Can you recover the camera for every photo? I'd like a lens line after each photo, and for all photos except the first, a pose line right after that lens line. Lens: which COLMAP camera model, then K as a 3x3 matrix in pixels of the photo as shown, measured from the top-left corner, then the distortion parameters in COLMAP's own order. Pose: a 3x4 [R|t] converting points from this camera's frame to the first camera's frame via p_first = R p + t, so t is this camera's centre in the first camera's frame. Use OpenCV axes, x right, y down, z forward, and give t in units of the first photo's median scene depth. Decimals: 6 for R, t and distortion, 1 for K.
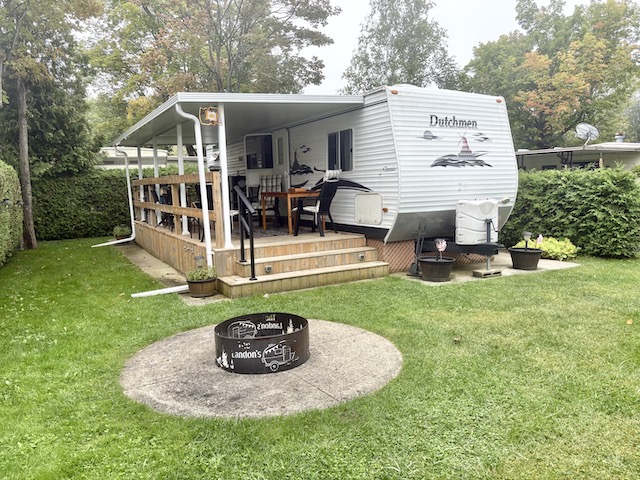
lens RADIAL K [[480.3, 0, 320.2], [0, 480.3, 242.0], [0, 0, 1]] dist [0.045861, -0.012422]
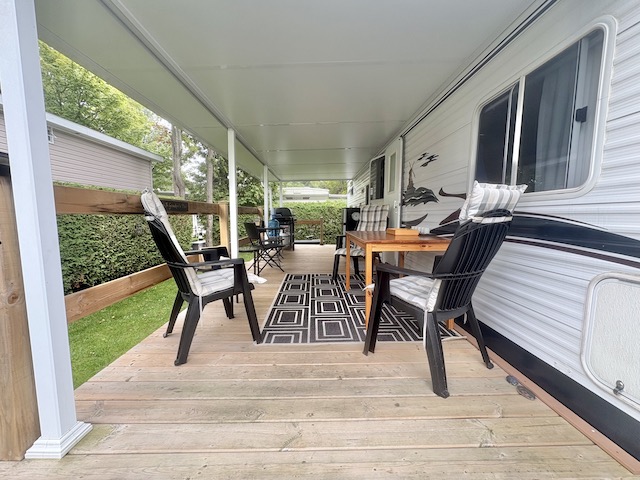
lens RADIAL K [[257.6, 0, 314.0], [0, 257.6, 239.6], [0, 0, 1]] dist [0.005874, -0.001222]
pose [[0.878232, 0.075521, -0.472233, 0.003194], [-0.086381, 0.996261, -0.001320, -0.095779], [0.470368, 0.041951, 0.881473, 0.736783]]
